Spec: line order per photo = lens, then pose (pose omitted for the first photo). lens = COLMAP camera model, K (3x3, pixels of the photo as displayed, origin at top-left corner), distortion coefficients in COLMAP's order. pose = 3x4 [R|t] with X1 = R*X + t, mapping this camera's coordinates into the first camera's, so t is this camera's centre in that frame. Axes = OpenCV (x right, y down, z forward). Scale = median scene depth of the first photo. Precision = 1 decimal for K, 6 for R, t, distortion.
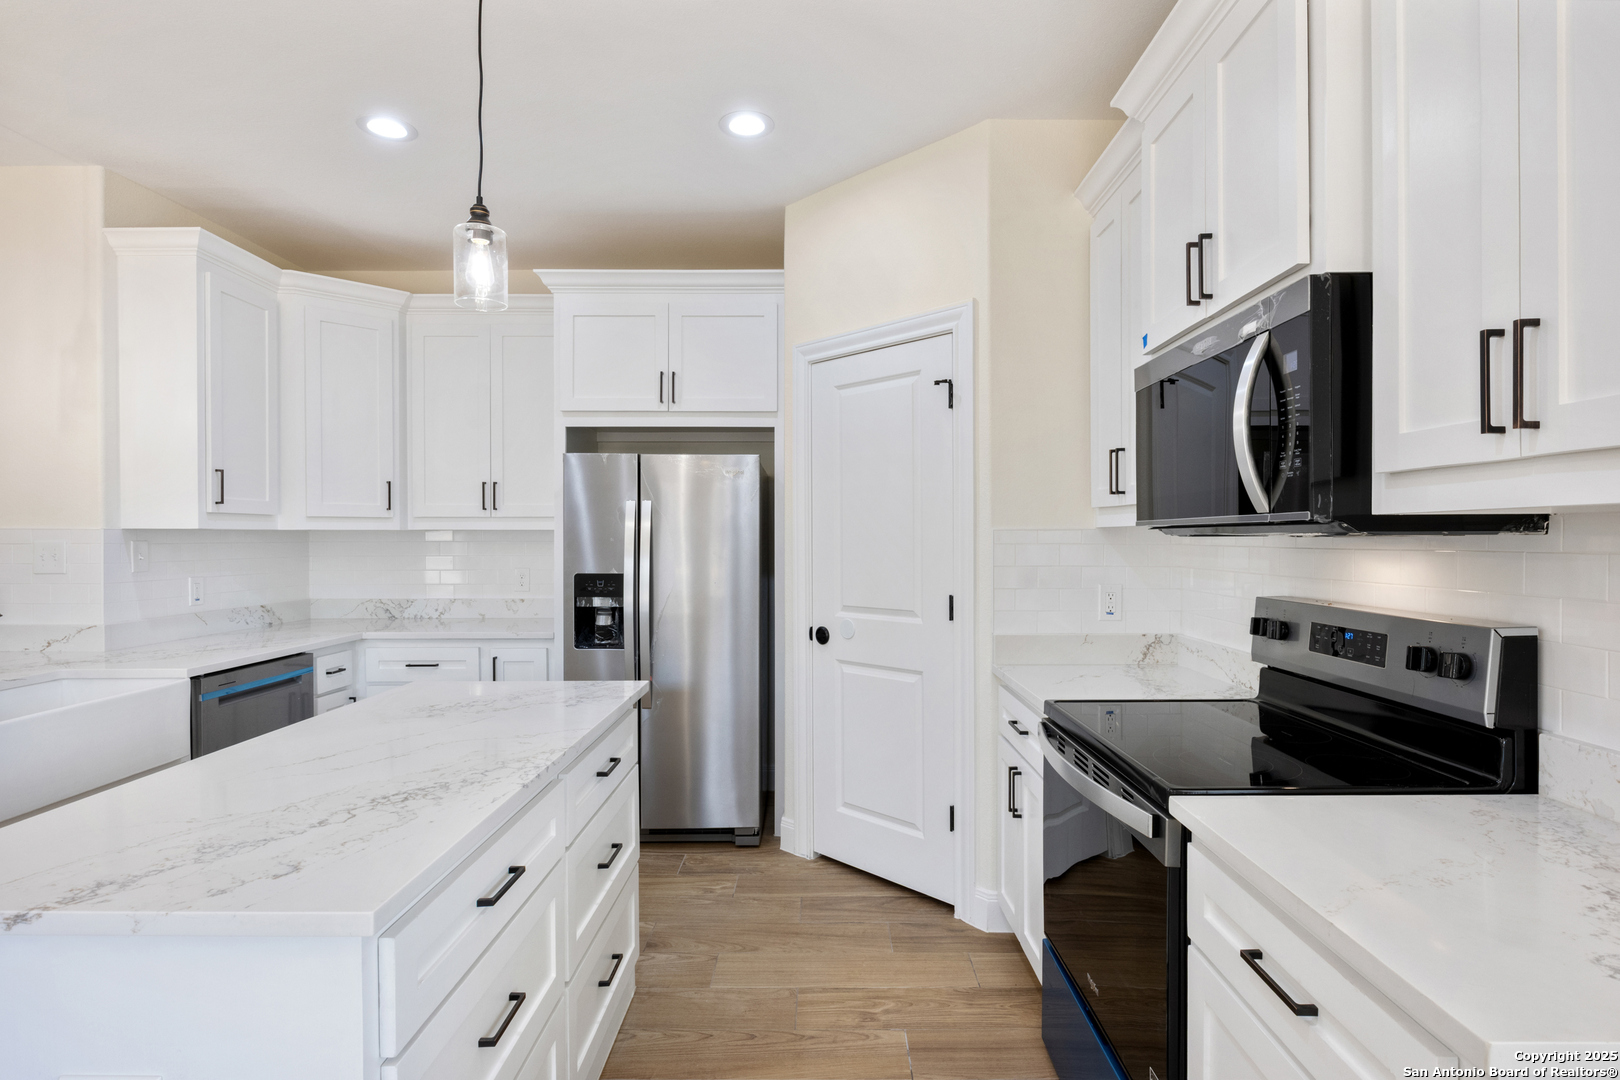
lens RADIAL K [[811.6, 0, 822.4], [0, 811.6, 539.8], [0, 0, 1]] dist [-0.006733, -0.000489]
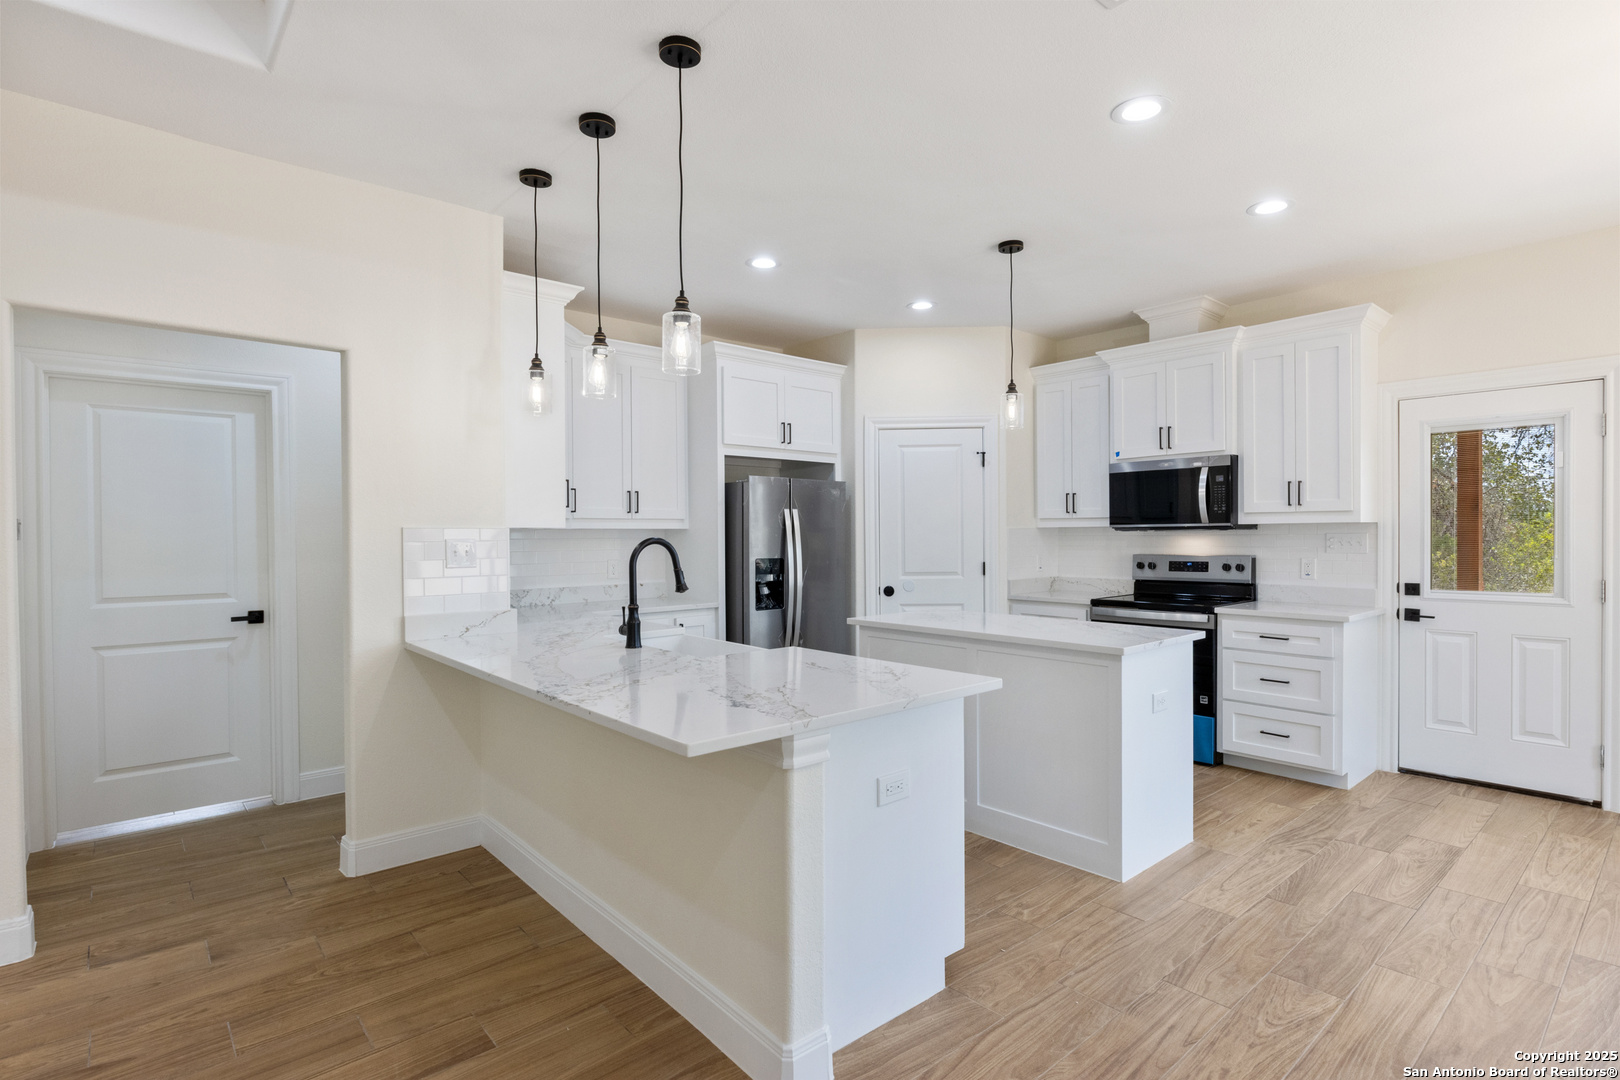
lens RADIAL K [[811.6, 0, 822.4], [0, 811.6, 542.2], [0, 0, 1]] dist [-0.006733, -0.000489]
pose [[0.744608, -0.010922, 0.667413, -1.306682], [0.008913, 0.999940, 0.006419, 0.003736], [-0.667442, 0.001169, 0.744660, -0.180507]]
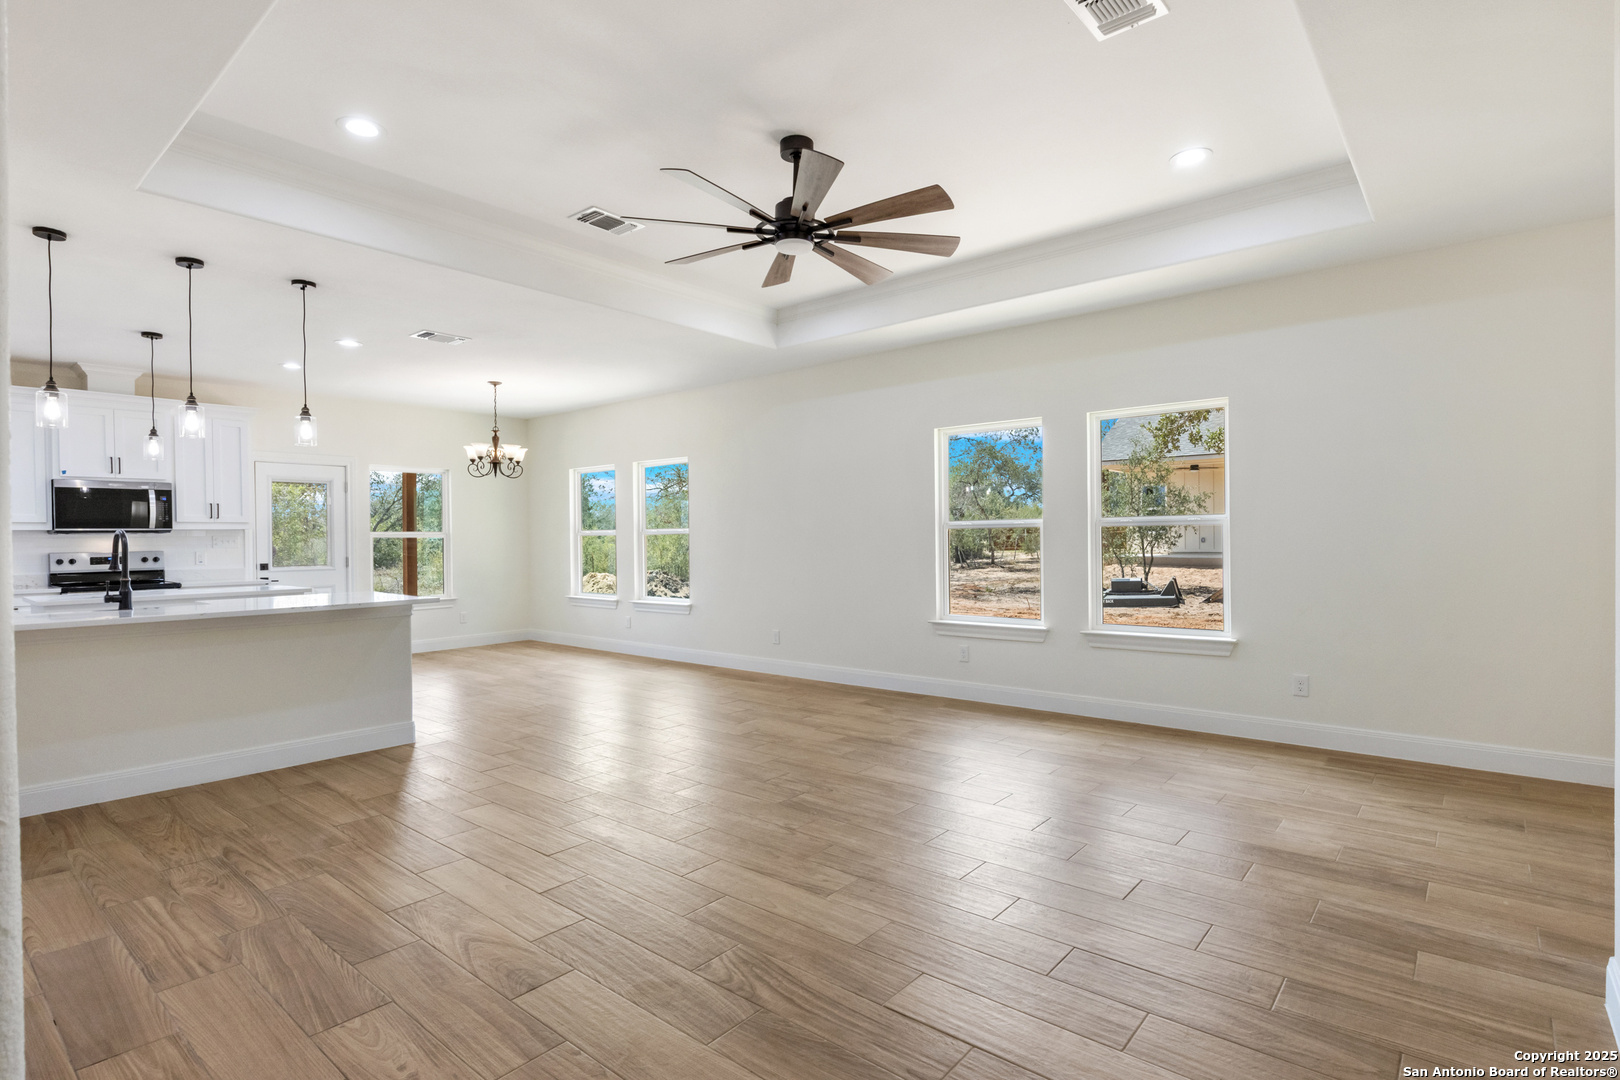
lens RADIAL K [[811.6, 0, 811.9], [0, 811.6, 529.9], [0, 0, 1]] dist [-0.006733, -0.000489]
pose [[-0.763297, 0.015039, 0.645873, -2.577841], [0.015233, 0.999870, -0.005279, 0.027666], [-0.645868, 0.005809, -0.763427, 1.008138]]
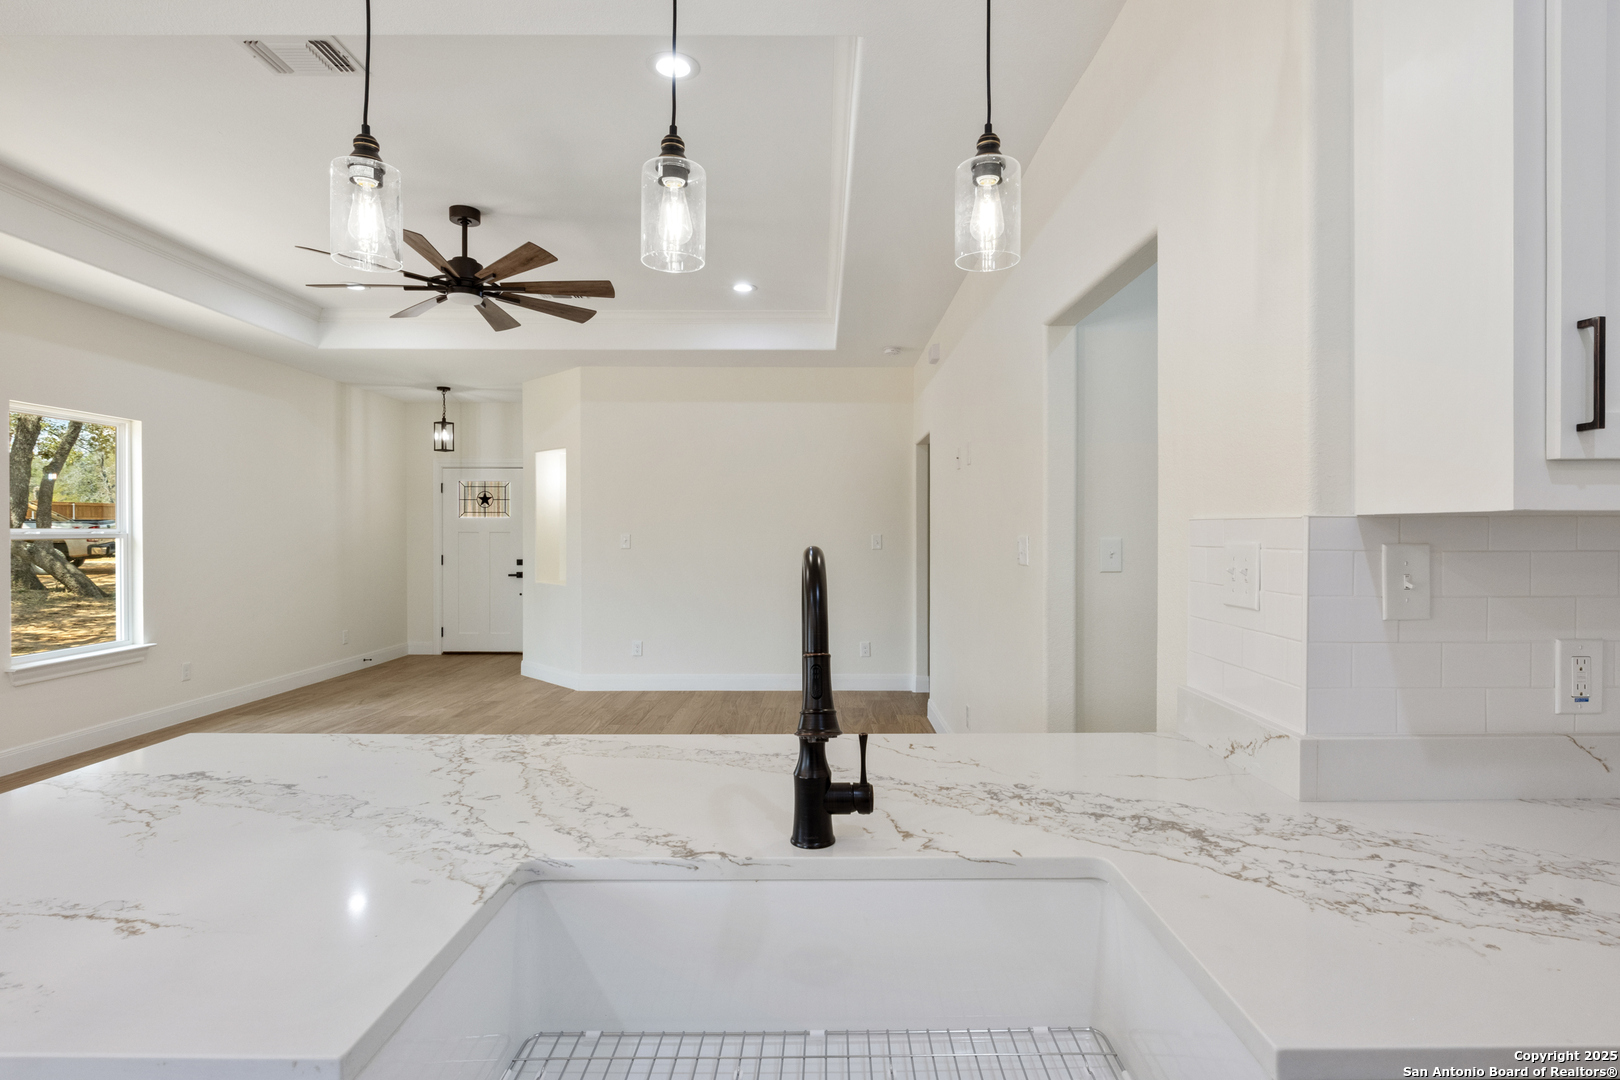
lens RADIAL K [[811.6, 0, 827.1], [0, 811.6, 534.0], [0, 0, 1]] dist [-0.006733, -0.000489]
pose [[0.010502, 0.003948, -0.999937, -0.446073], [-0.004774, 0.999981, 0.003898, -0.003761], [0.999933, 0.004733, 0.010521, 0.716546]]
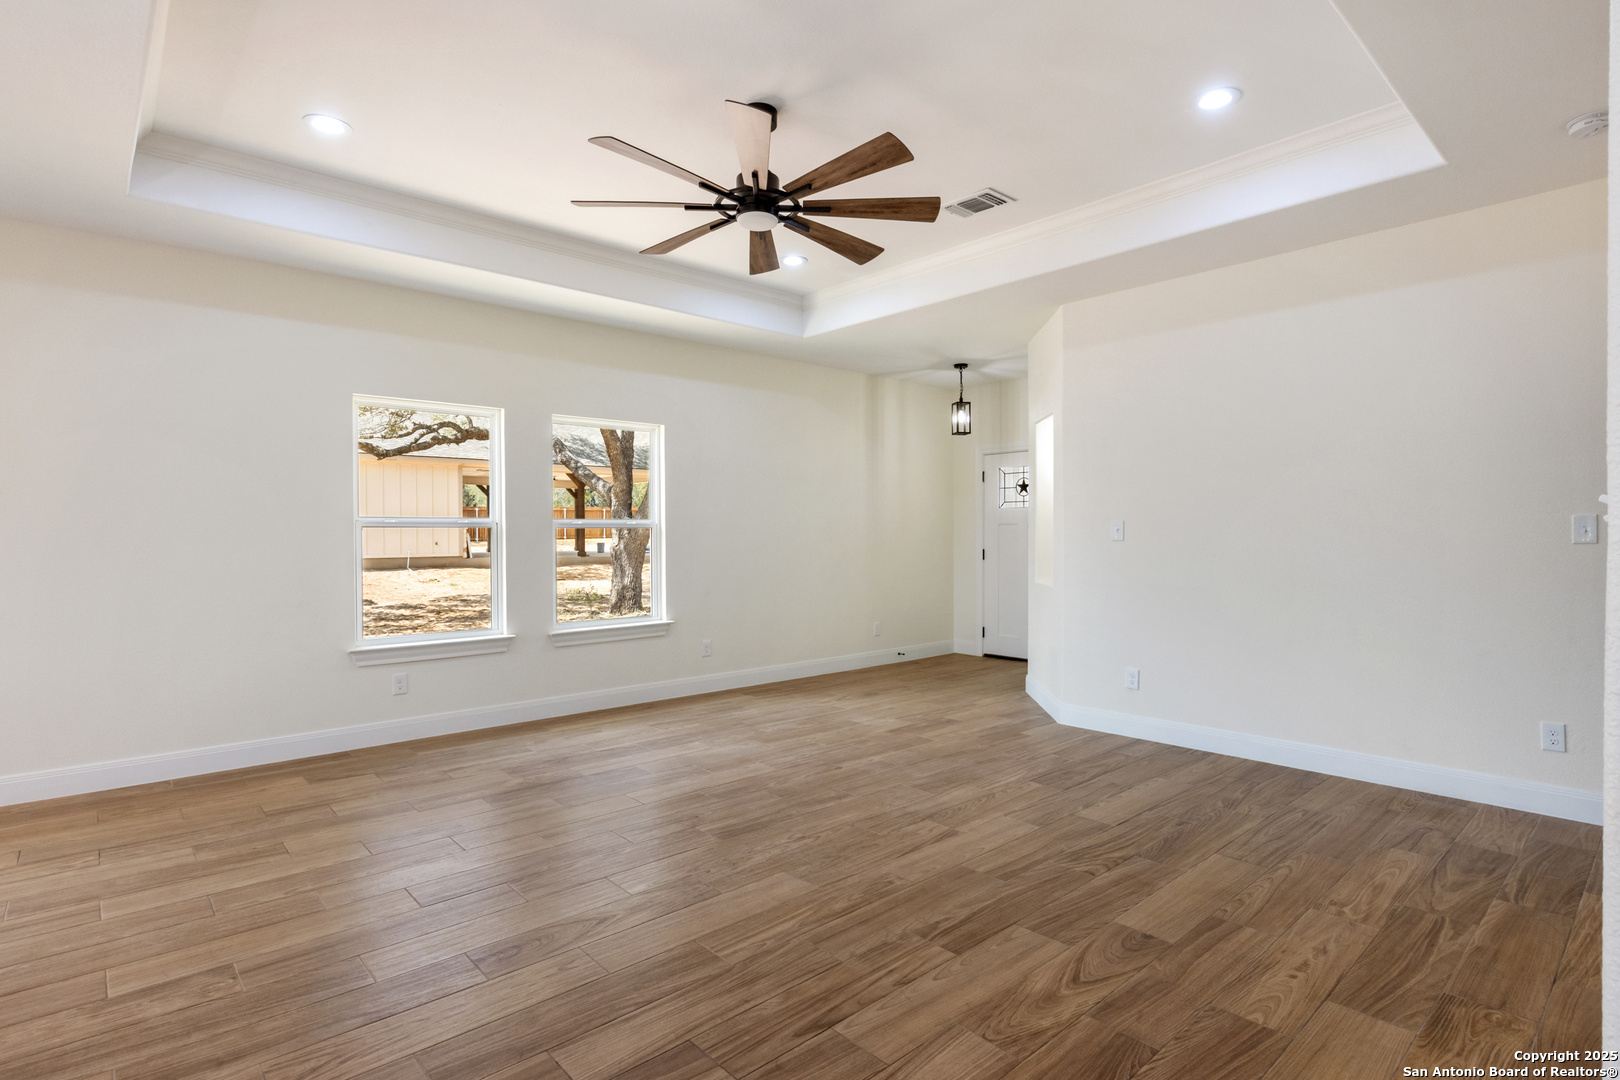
lens RADIAL K [[811.6, 0, 826.4], [0, 811.6, 541.4], [0, 0, 1]] dist [-0.006733, -0.000489]
pose [[-0.733817, 0.010247, -0.679270, -1.131596], [0.001912, 0.999913, 0.013019, 0.026360], [0.679345, 0.008255, -0.733773, 0.984984]]
